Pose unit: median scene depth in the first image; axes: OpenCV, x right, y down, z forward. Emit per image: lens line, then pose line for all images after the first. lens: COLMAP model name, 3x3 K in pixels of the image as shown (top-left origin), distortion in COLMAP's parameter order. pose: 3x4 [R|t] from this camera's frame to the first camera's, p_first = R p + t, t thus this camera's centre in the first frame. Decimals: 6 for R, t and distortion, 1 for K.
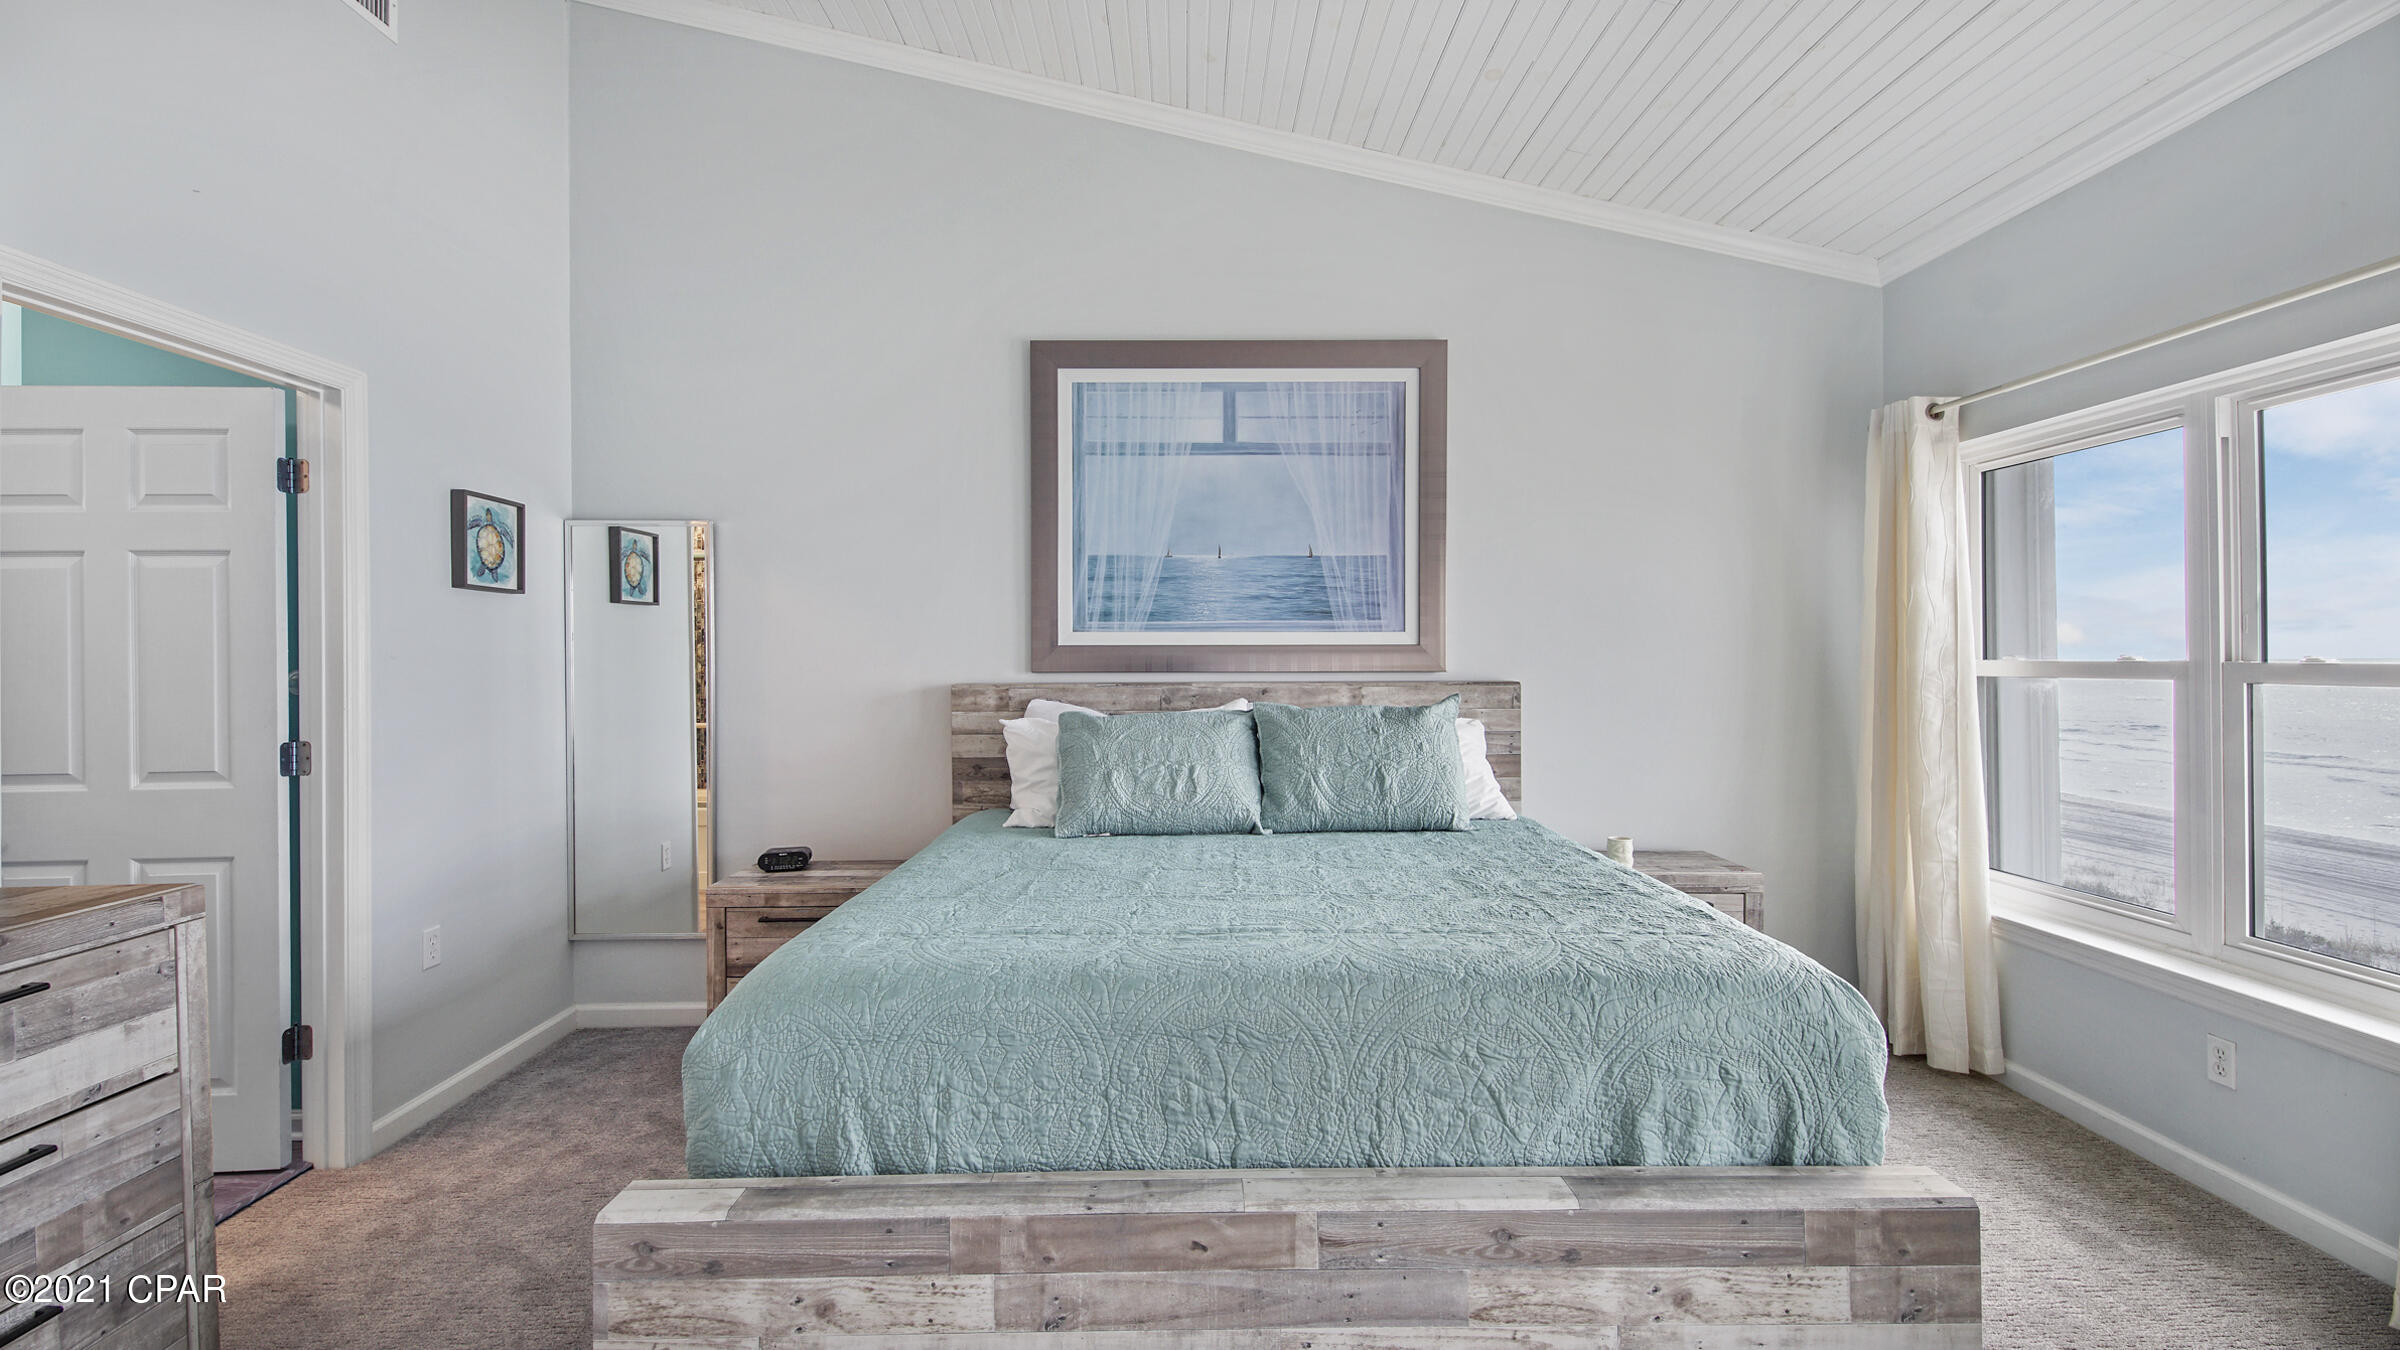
lens RADIAL K [[1037.5, 0, 1200.0], [0, 1037.5, 675.0], [0, 0, 1]] dist [0.030145, -0.017274]
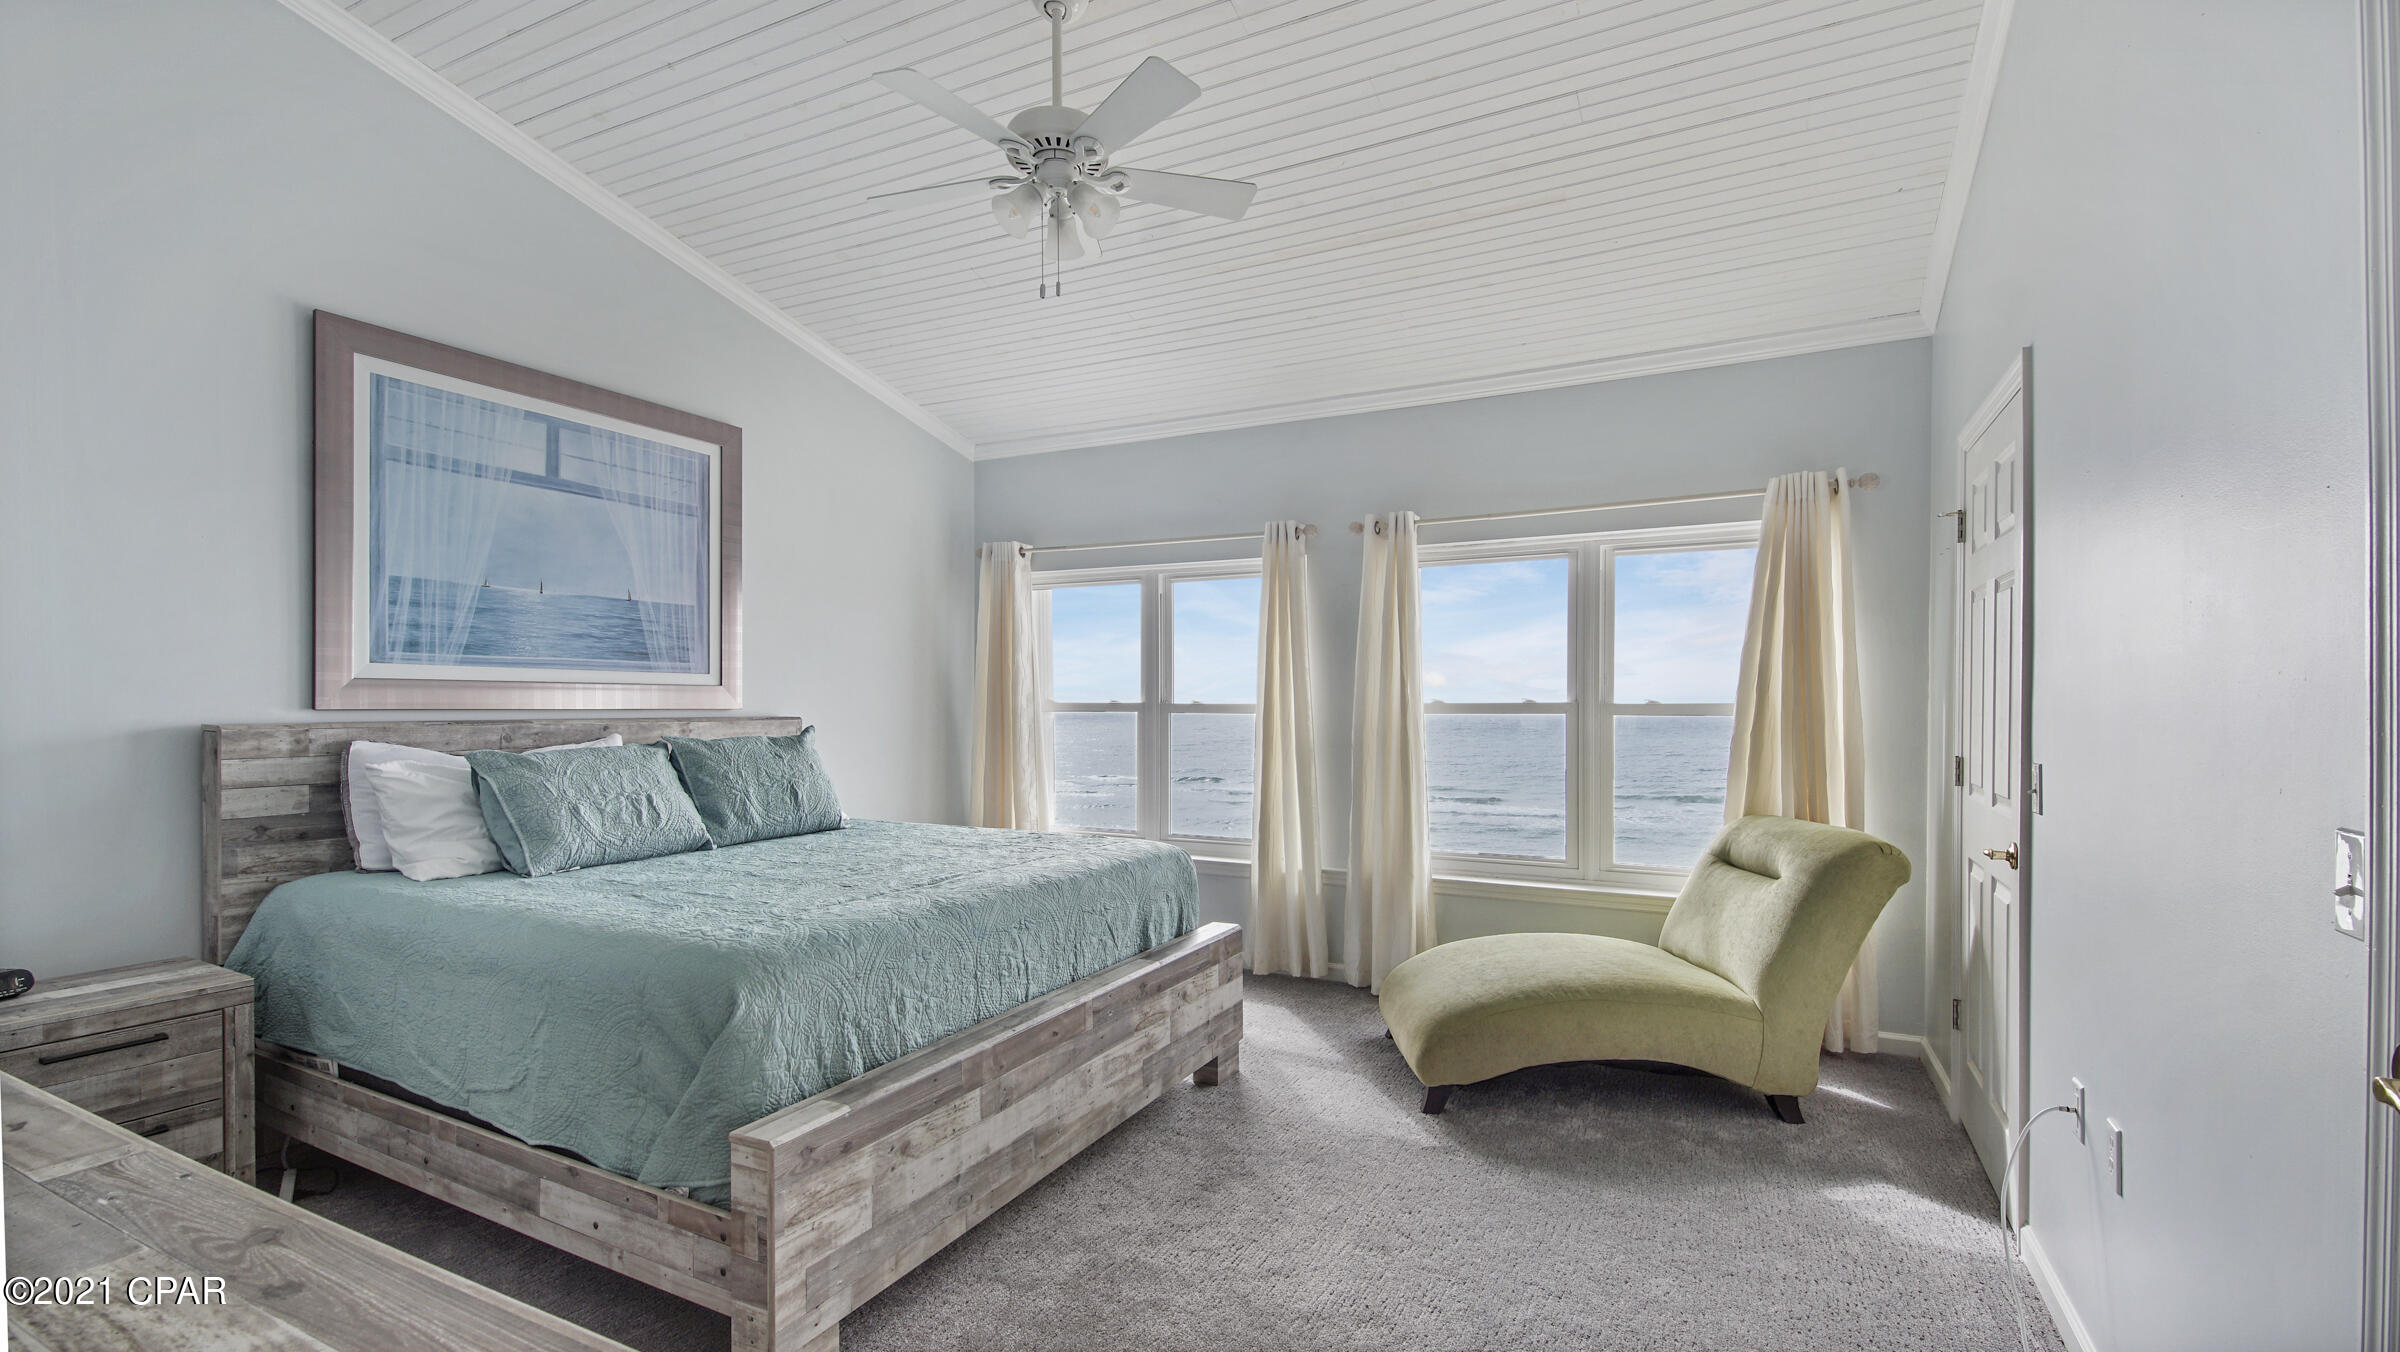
lens RADIAL K [[1022.9, 0, 1199.6], [0, 1022.9, 737.0], [0, 0, 1]] dist [-0.000718, -0.000245]
pose [[0.464238, -0.024176, 0.885381, -0.622055], [0.009040, 0.999705, 0.022558, 0.007883], [-0.885664, -0.002468, 0.464319, 0.000126]]
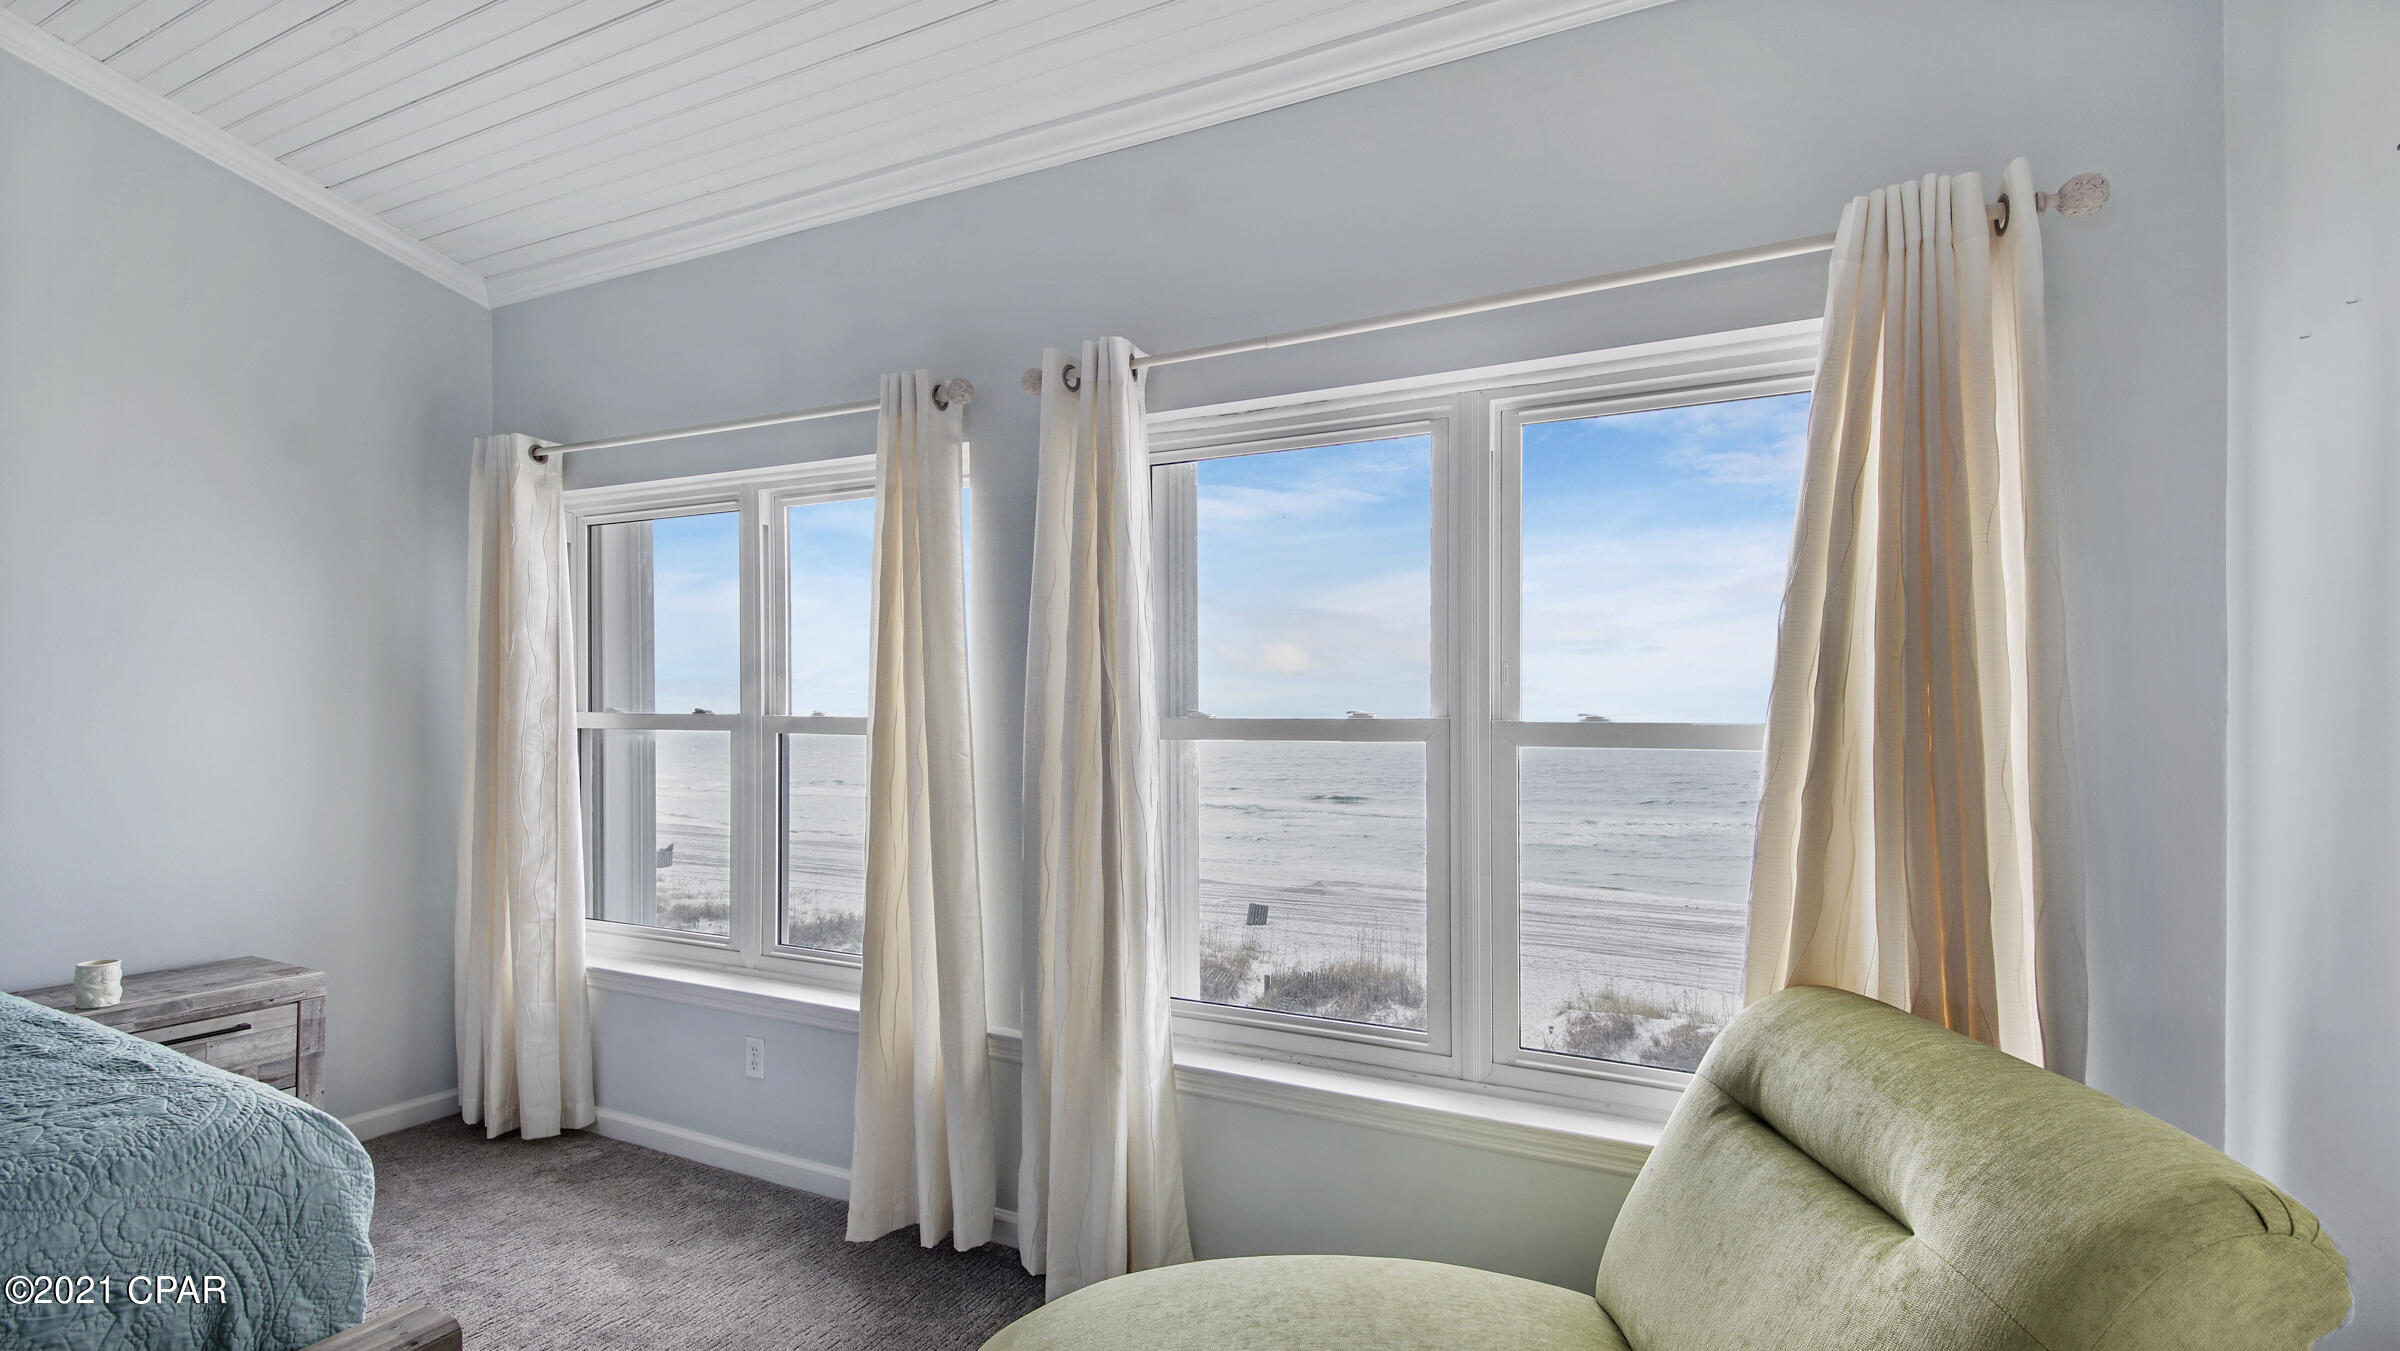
lens RADIAL K [[1082.4, 0, 1201.6], [0, 1082.4, 722.2], [0, 0, 1]] dist [-0.000139, -0.000120]
pose [[0.449592, -0.000950, 0.893234, 0.088083], [0.003760, 0.999993, -0.000829, -0.001484], [-0.893226, 0.003731, 0.449592, 0.010132]]
